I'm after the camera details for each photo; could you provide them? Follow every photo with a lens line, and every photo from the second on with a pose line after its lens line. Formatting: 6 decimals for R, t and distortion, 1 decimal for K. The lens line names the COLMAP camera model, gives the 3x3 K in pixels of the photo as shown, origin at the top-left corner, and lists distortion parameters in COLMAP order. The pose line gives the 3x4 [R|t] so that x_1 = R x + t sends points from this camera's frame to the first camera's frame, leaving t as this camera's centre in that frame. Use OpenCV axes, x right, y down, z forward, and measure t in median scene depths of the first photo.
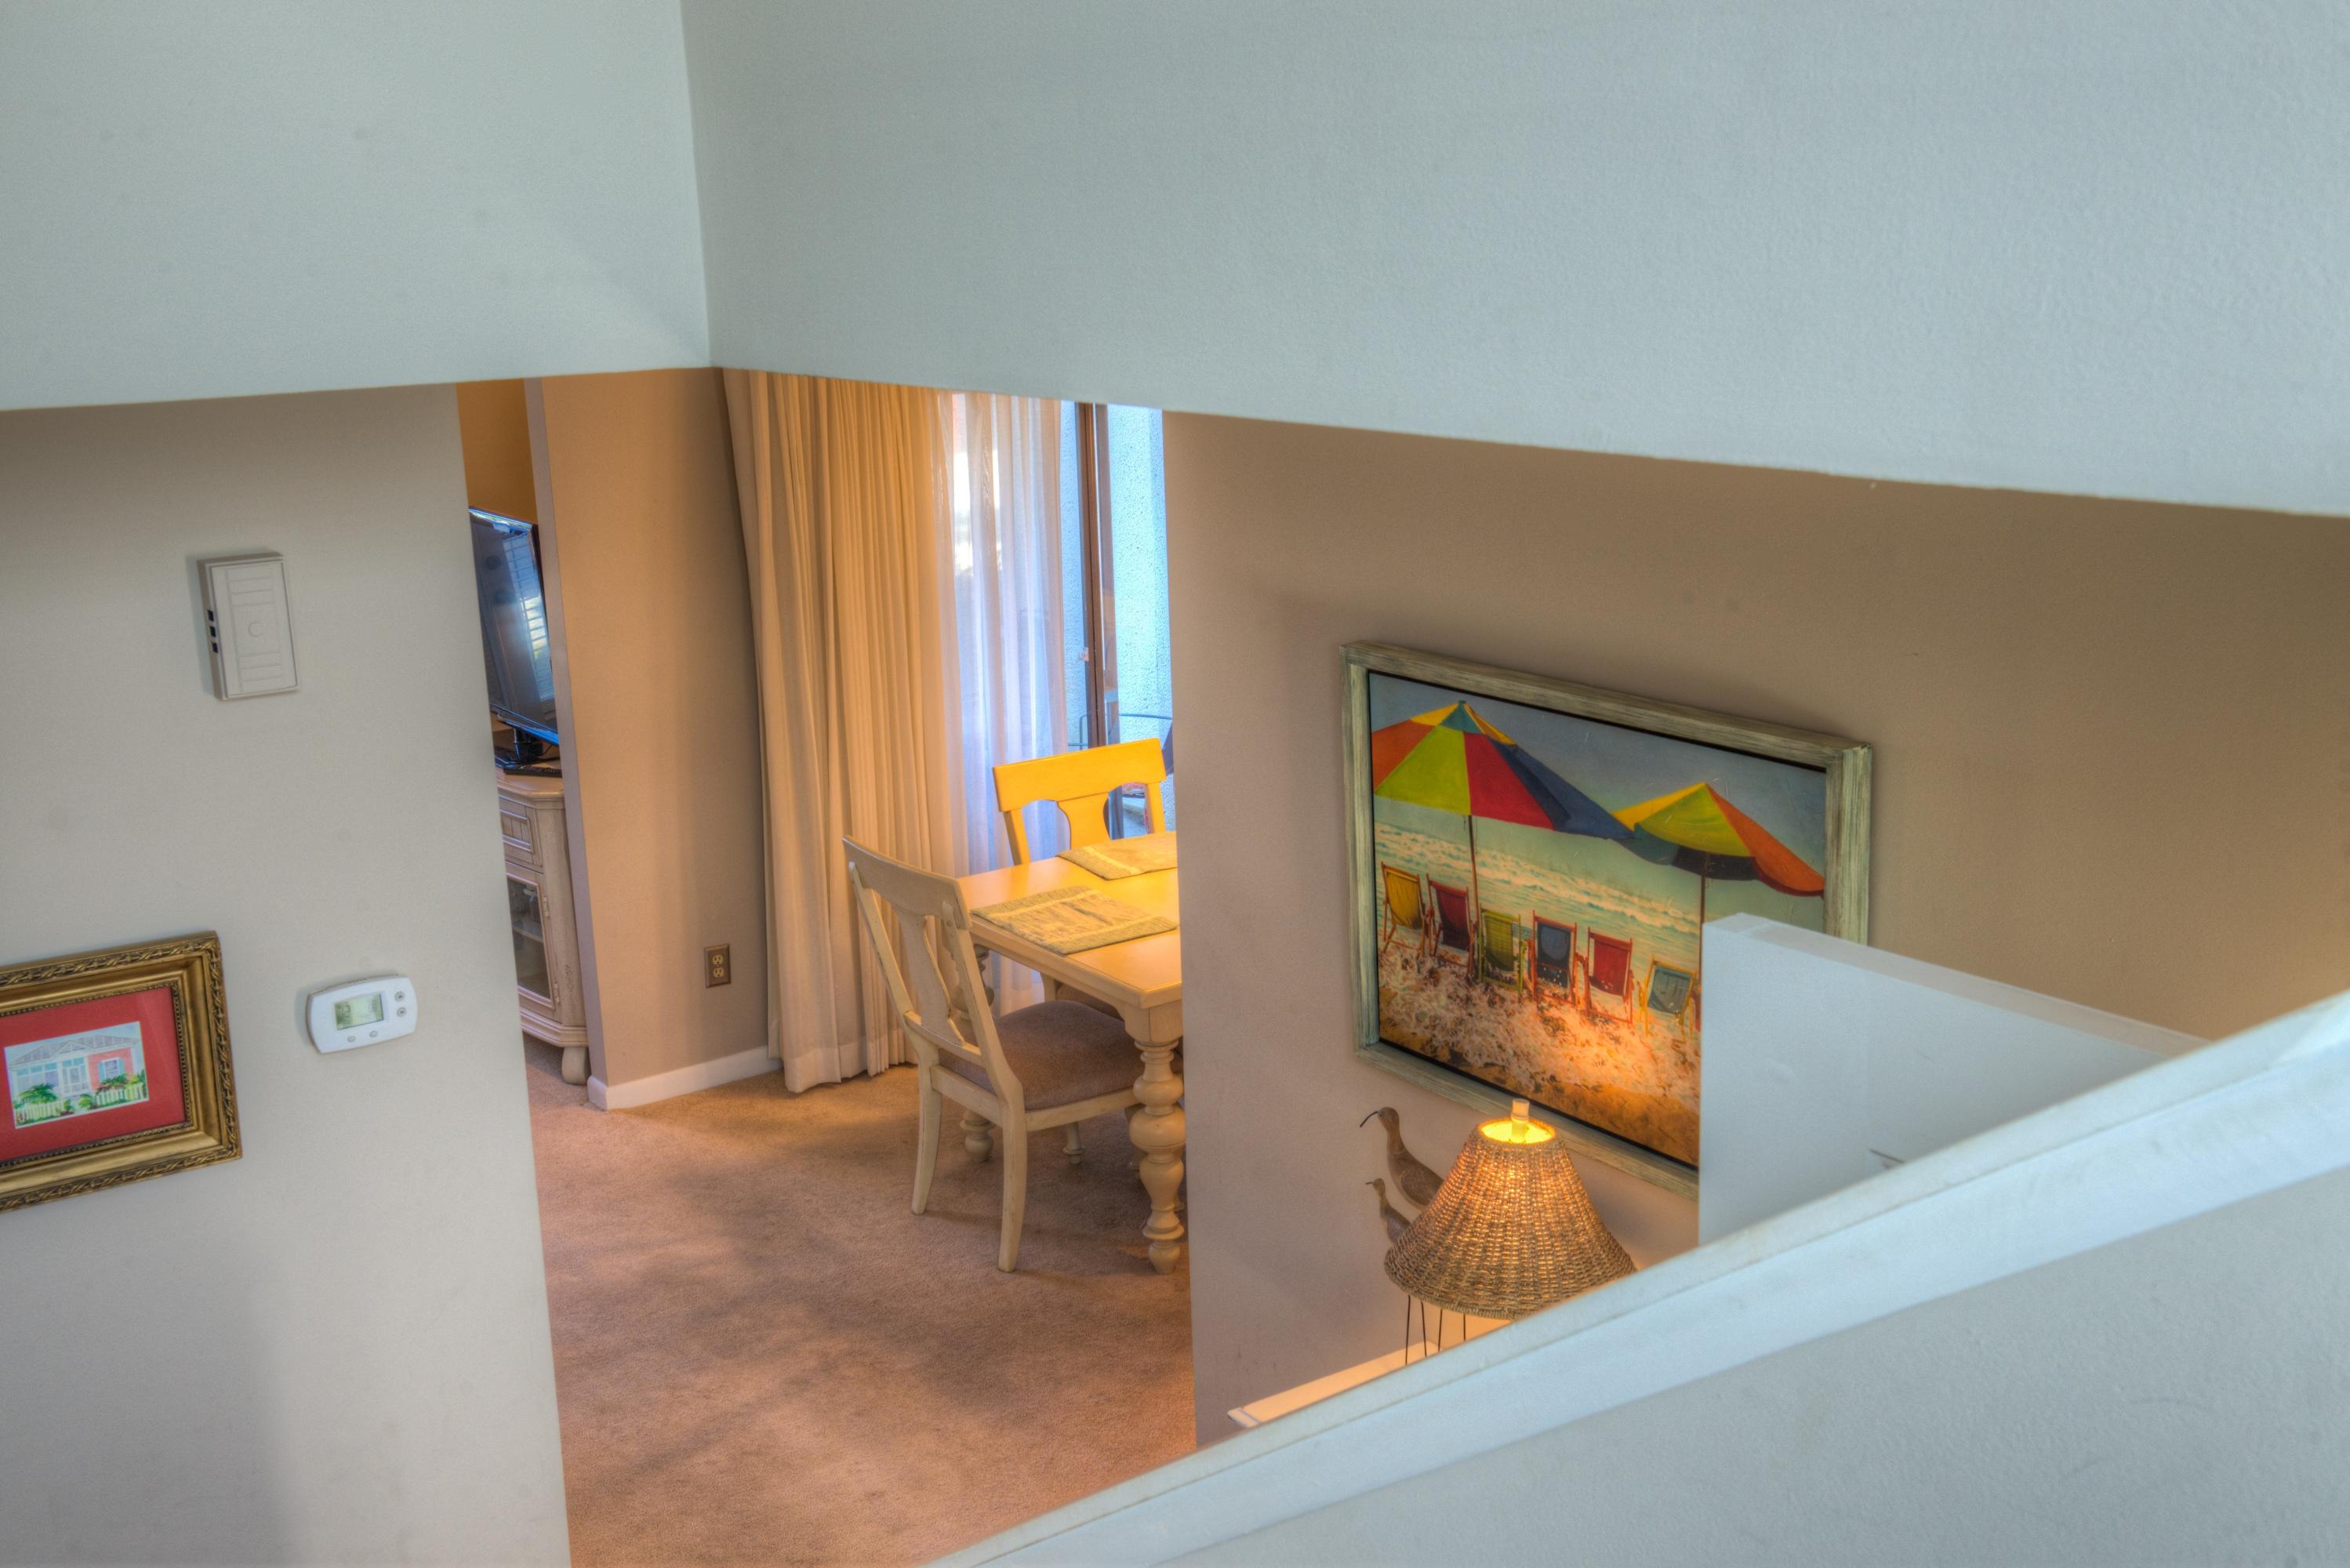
lens RADIAL K [[2454.6, 0, 1175.0], [0, 2454.6, 784.0], [0, 0, 1]] dist [0.064062, -0.013780]
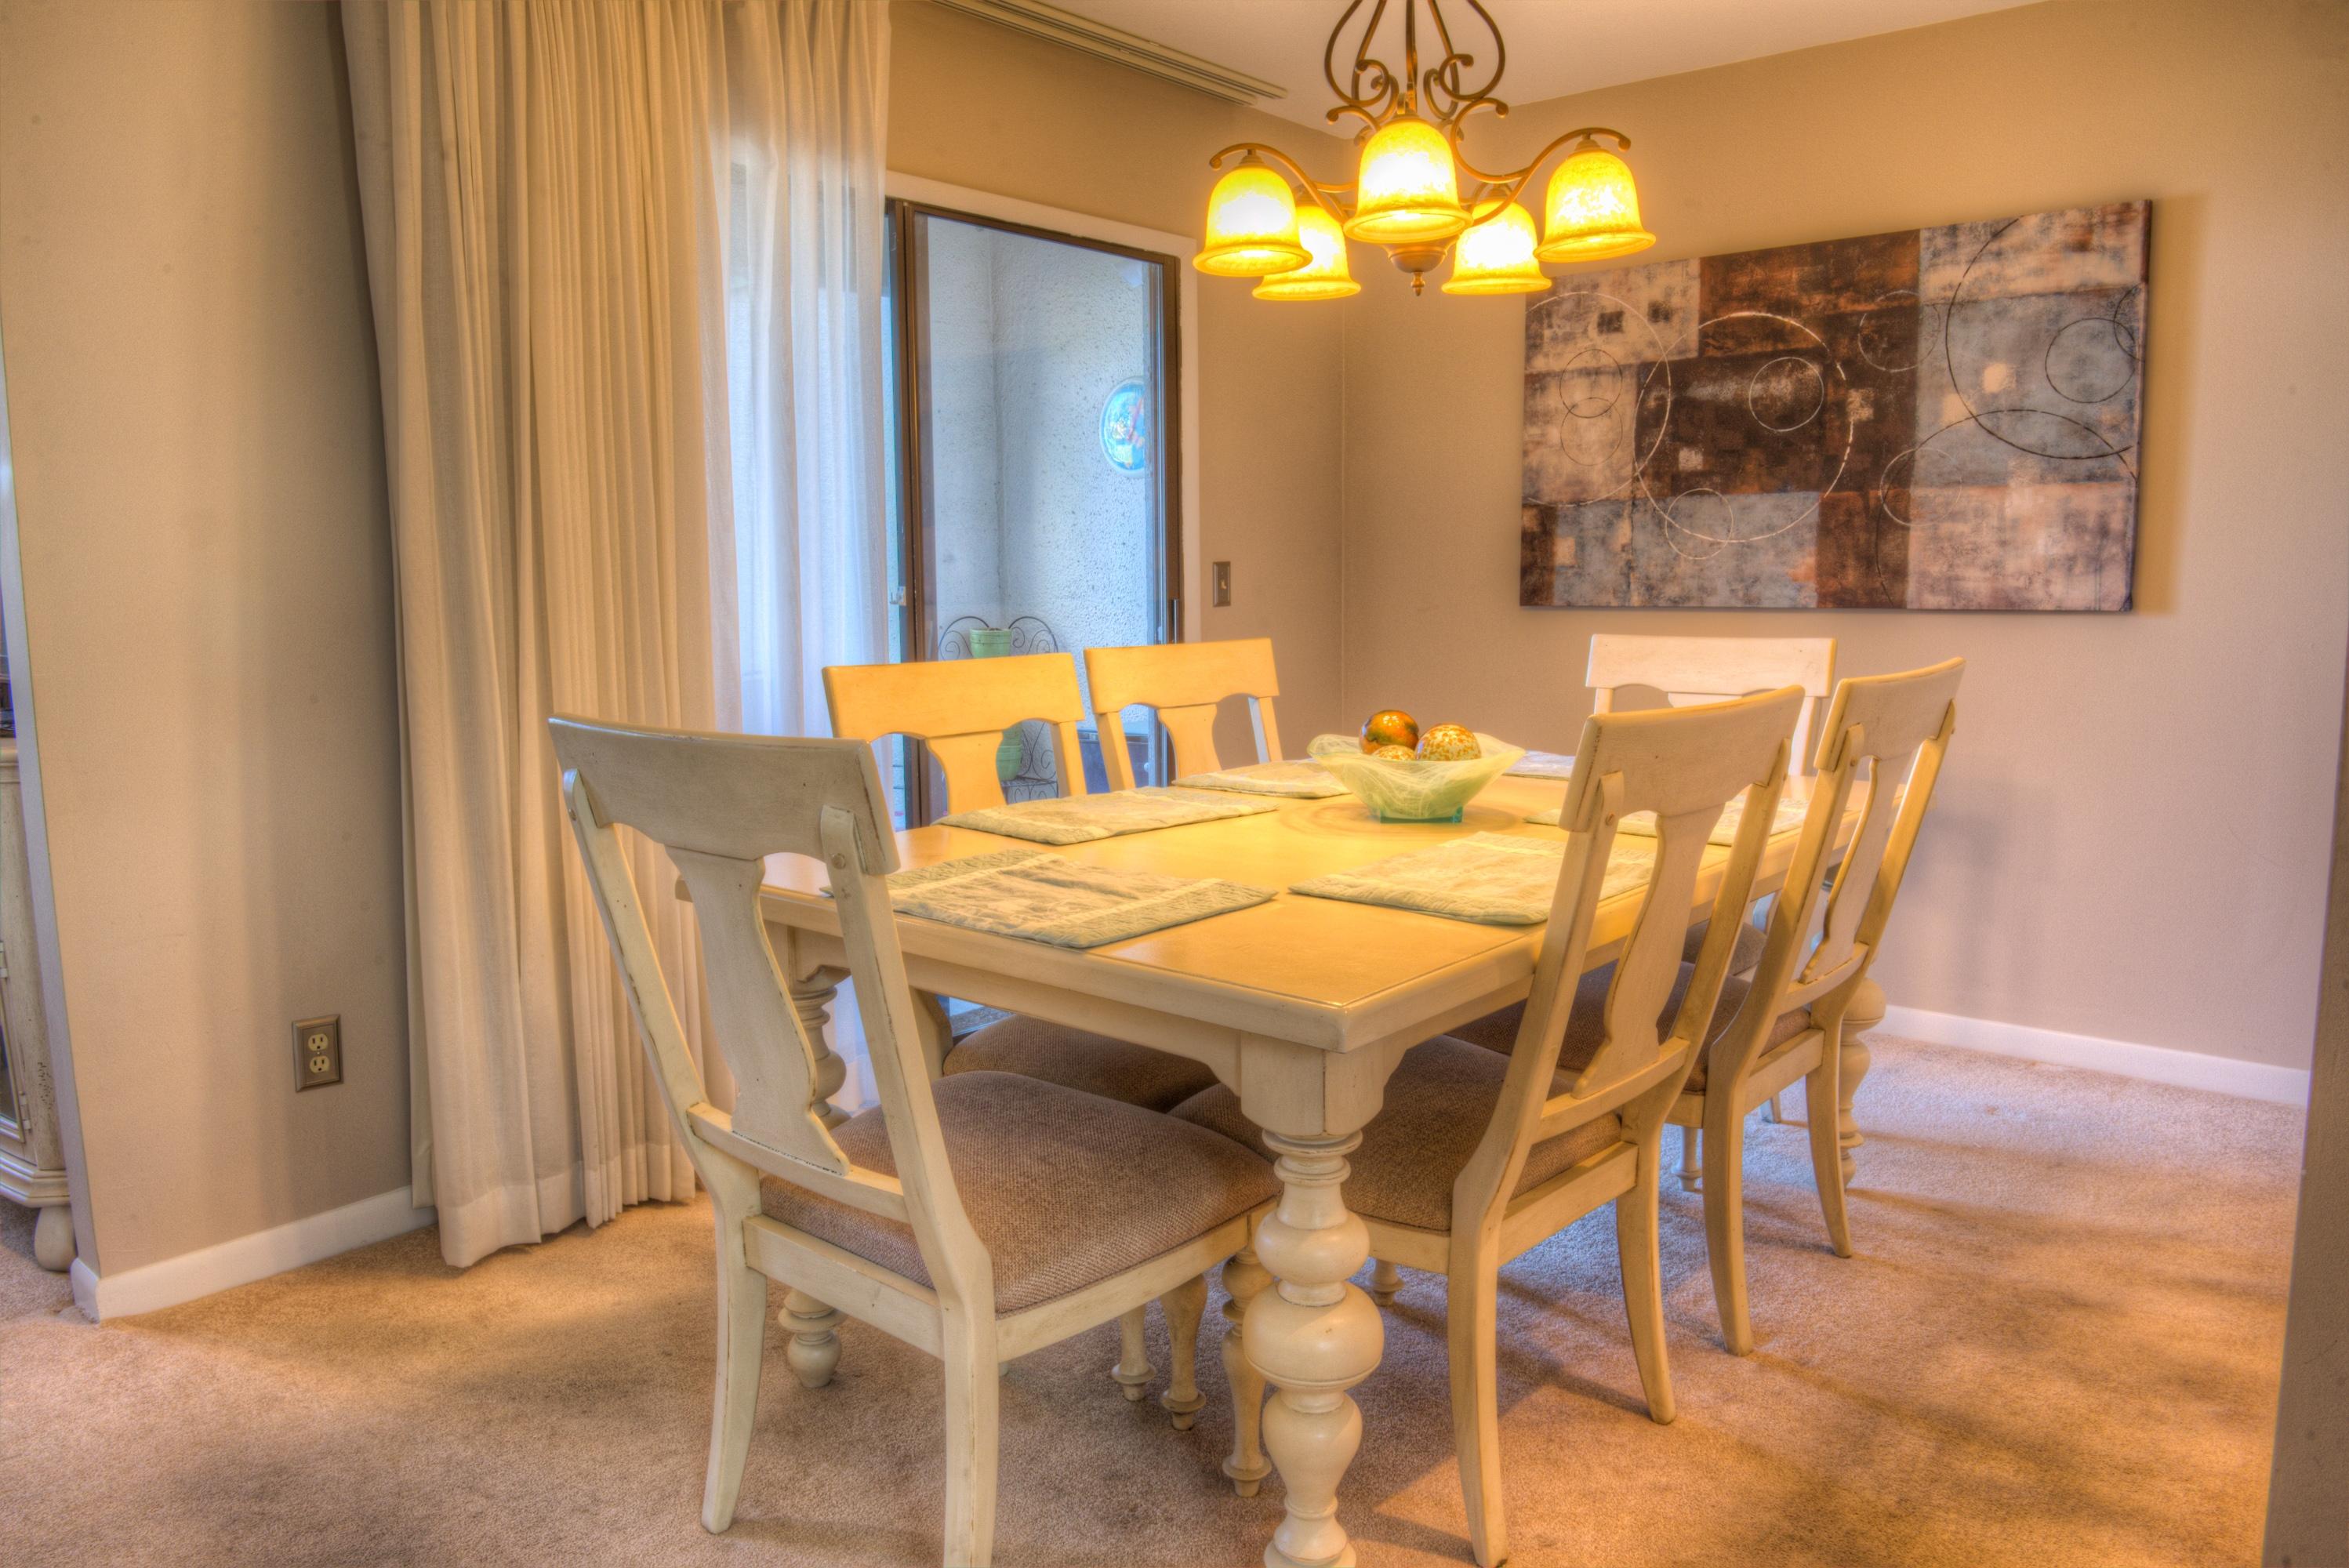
lens RADIAL K [[1603.3, 0, 1174.5], [0, 1603.3, 784.0], [0, 0, 1]] dist [-0.044961, -0.005076]
pose [[0.968965, -0.011394, 0.246935, -0.082583], [0.038667, 0.993627, -0.105883, 0.059304], [-0.244154, 0.112145, 0.963230, 0.594697]]
